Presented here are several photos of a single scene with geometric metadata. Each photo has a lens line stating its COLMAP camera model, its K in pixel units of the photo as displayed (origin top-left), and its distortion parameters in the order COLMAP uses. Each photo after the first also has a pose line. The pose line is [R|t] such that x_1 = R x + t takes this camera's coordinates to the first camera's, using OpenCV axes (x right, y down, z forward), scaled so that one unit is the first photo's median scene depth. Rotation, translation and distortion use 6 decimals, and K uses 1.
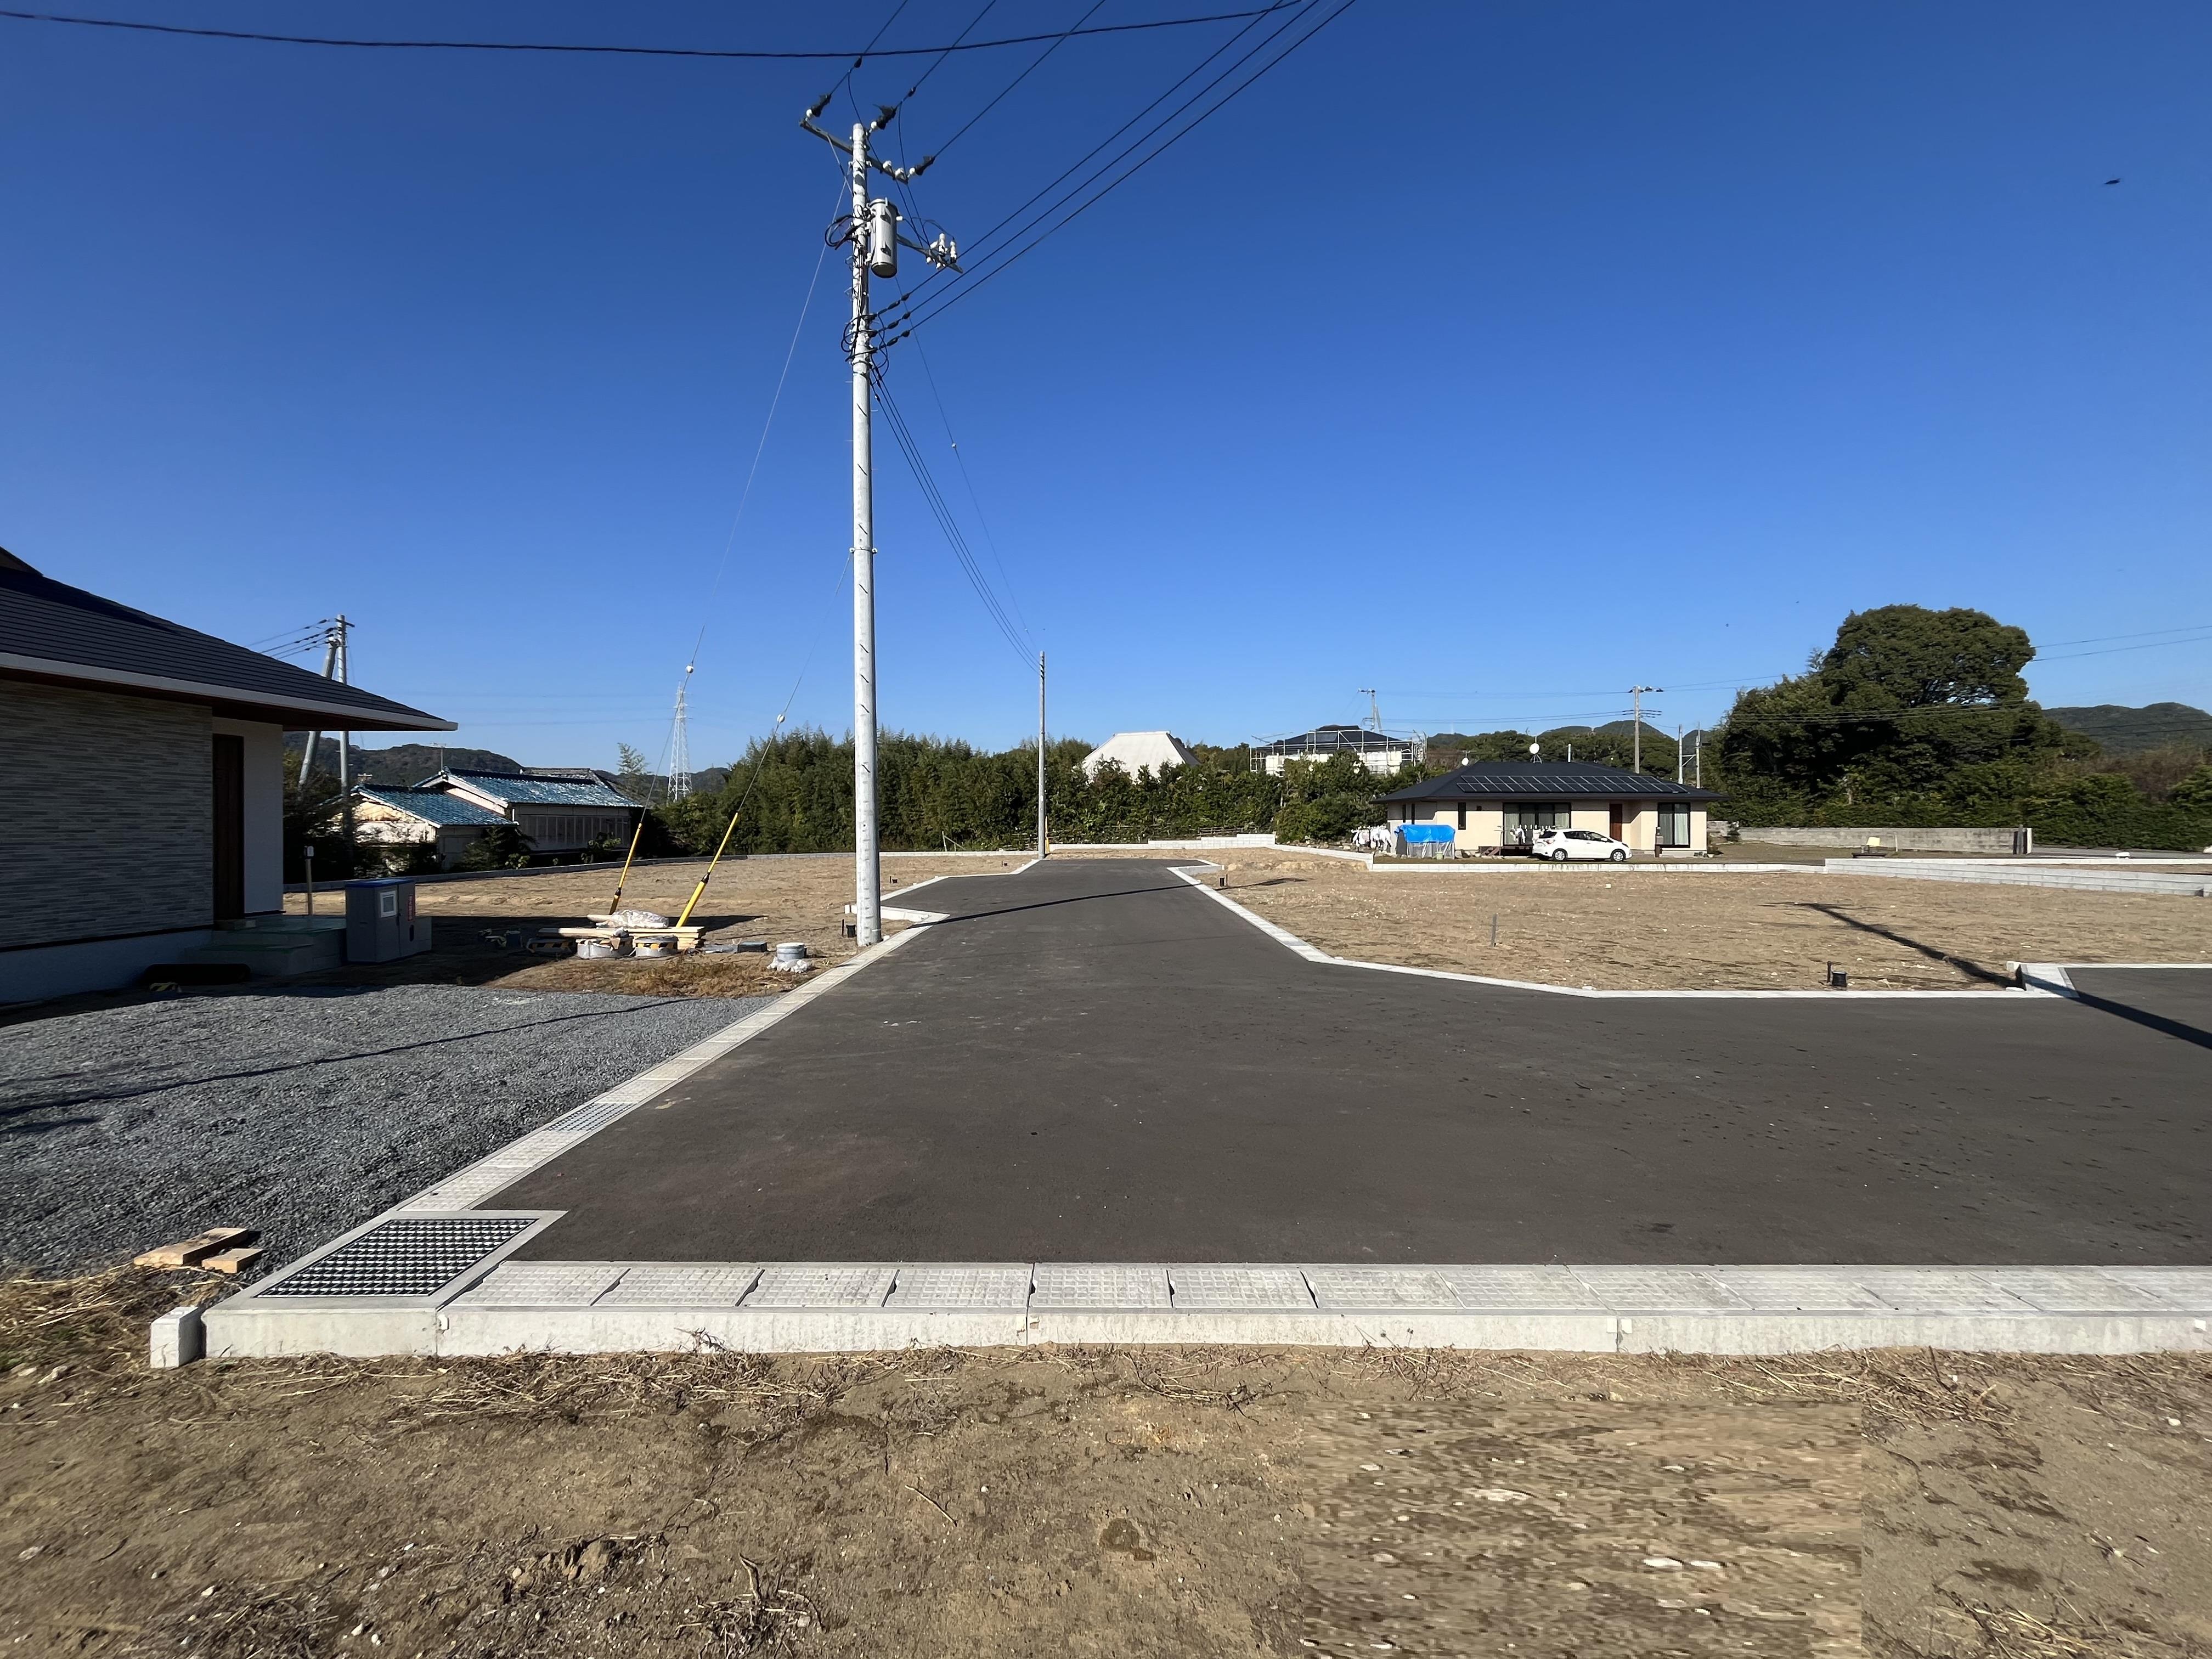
lens RADIAL K [[898.7, 0, 1106.0], [0, 898.7, 829.5], [0, 0, 1]] dist [-0.000903, -0.000083]
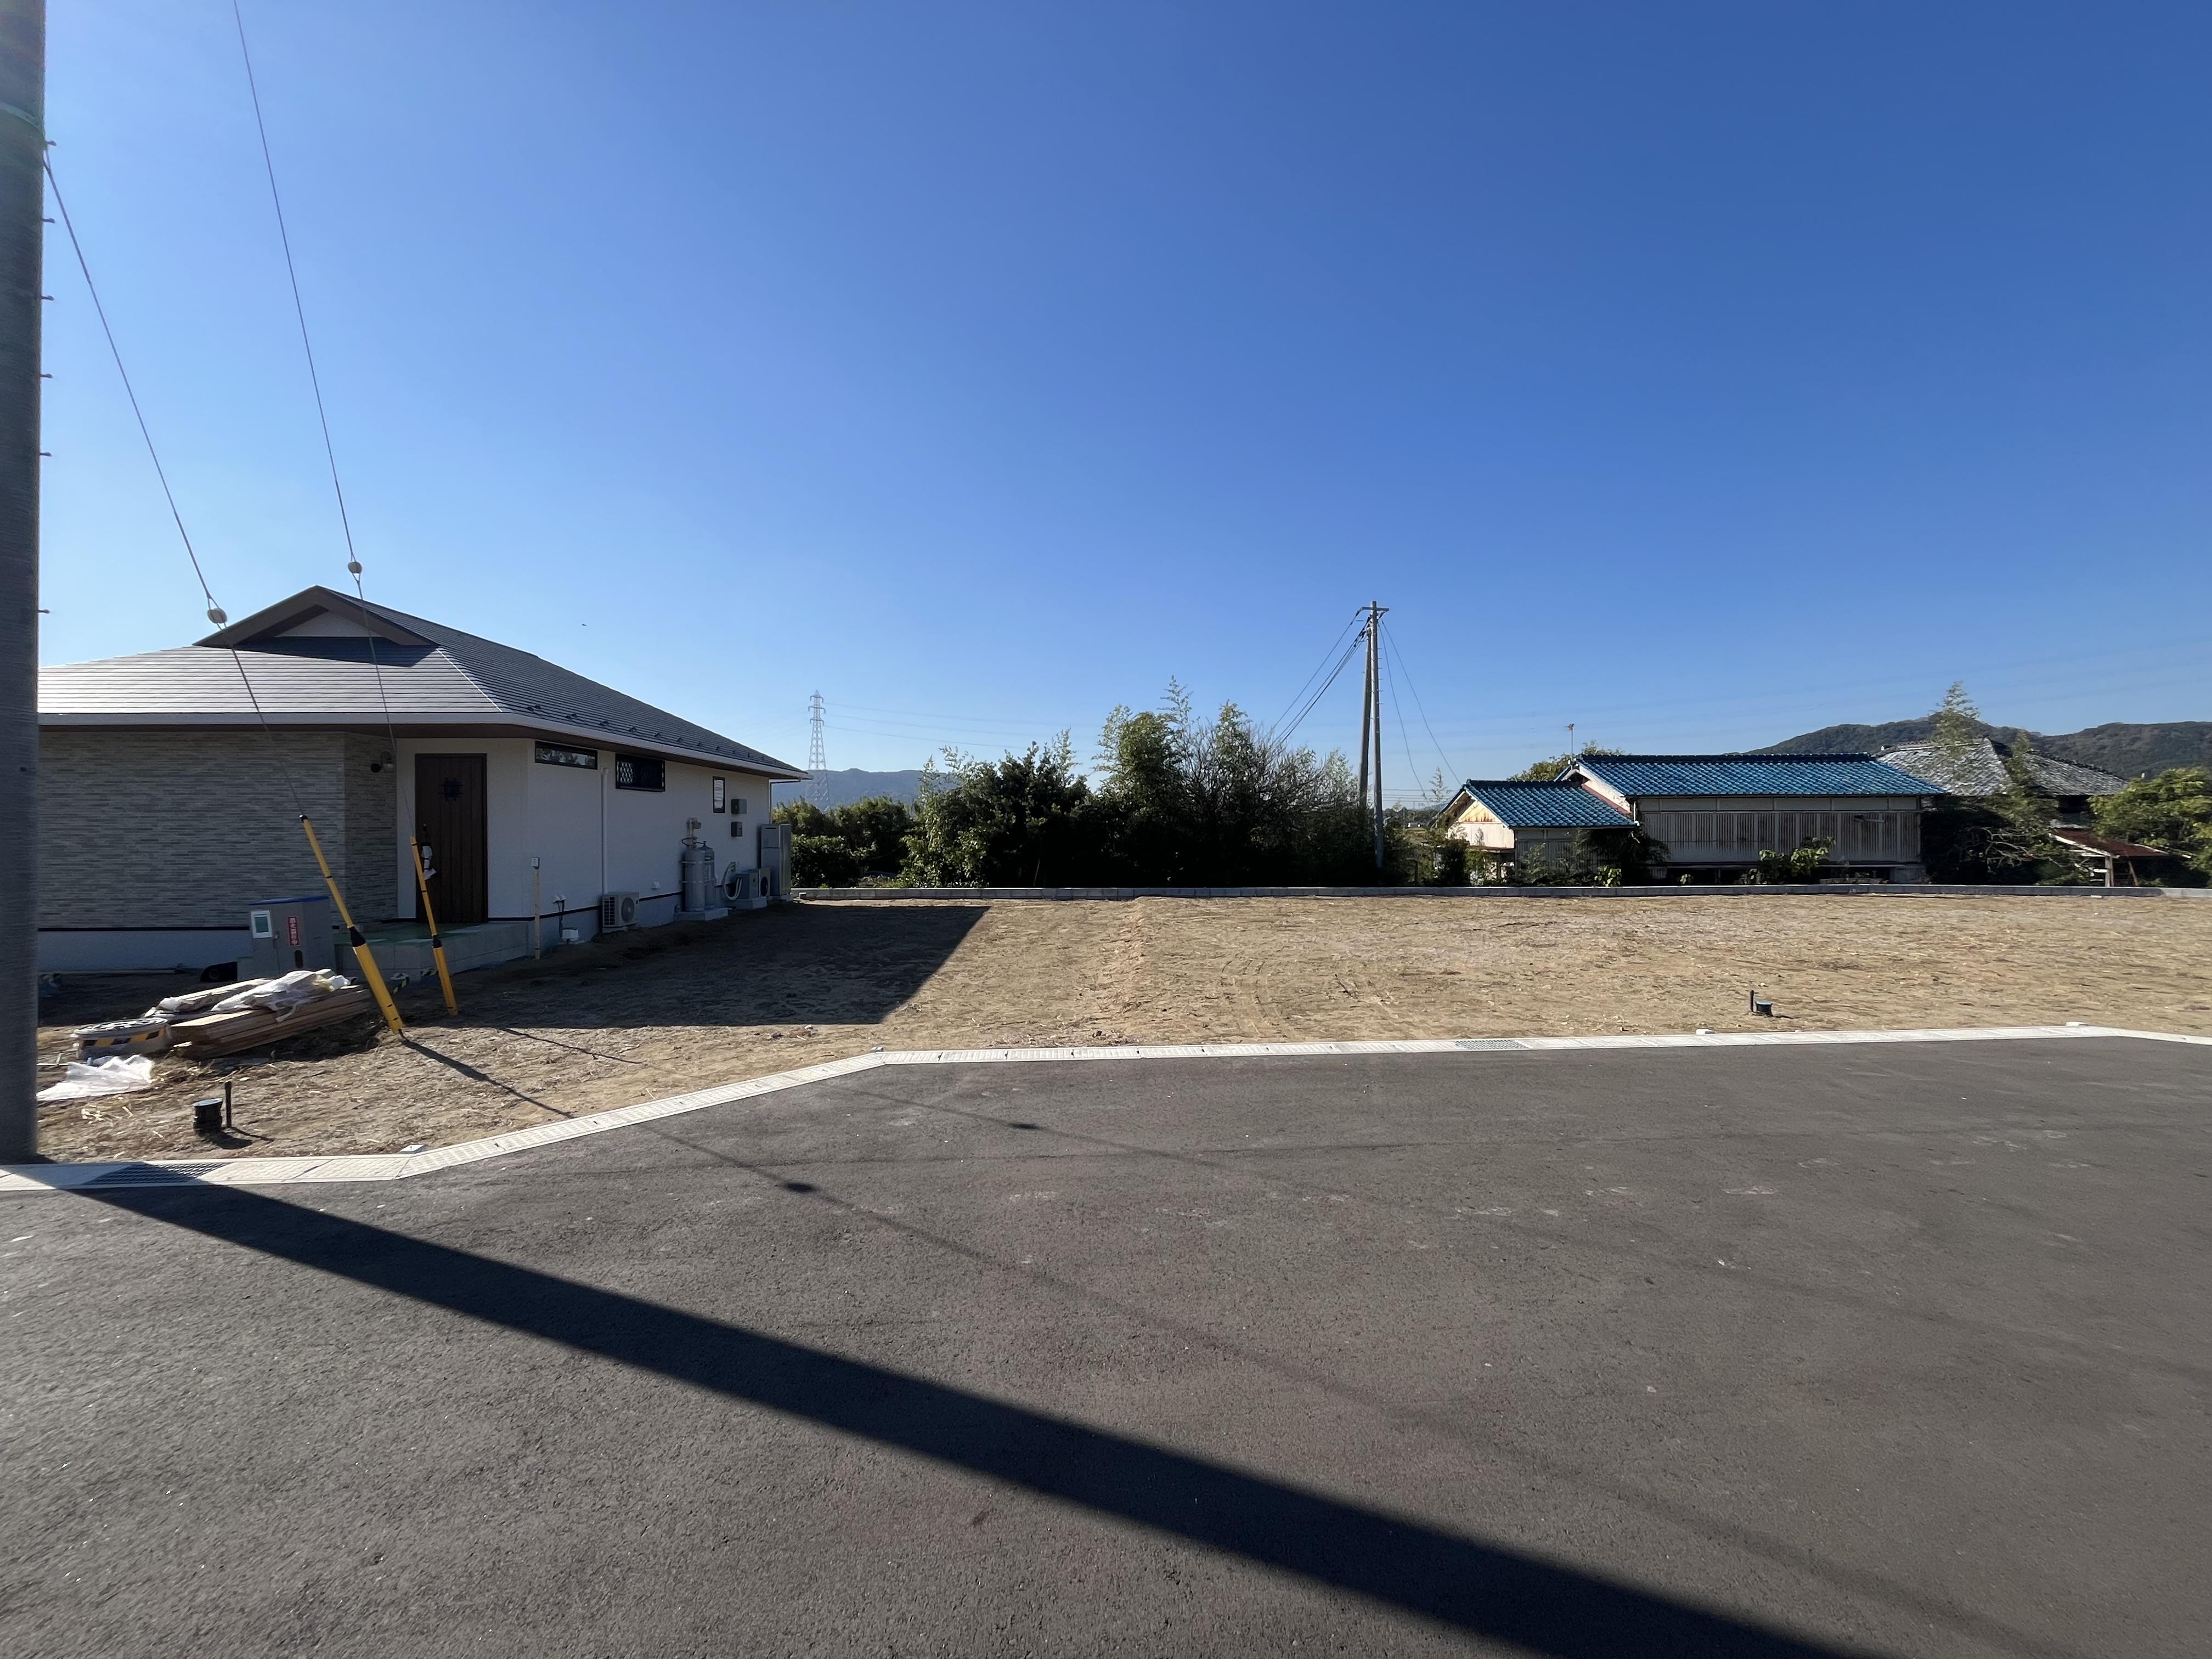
lens RADIAL K [[898.7, 0, 1106.0], [0, 898.7, 829.5], [0, 0, 1]] dist [-0.000903, -0.000083]
pose [[0.052717, 0.003384, -0.998604, 0.183966], [0.000225, 0.999994, 0.003400, -0.018961], [0.998609, -0.000404, 0.052716, 1.989803]]
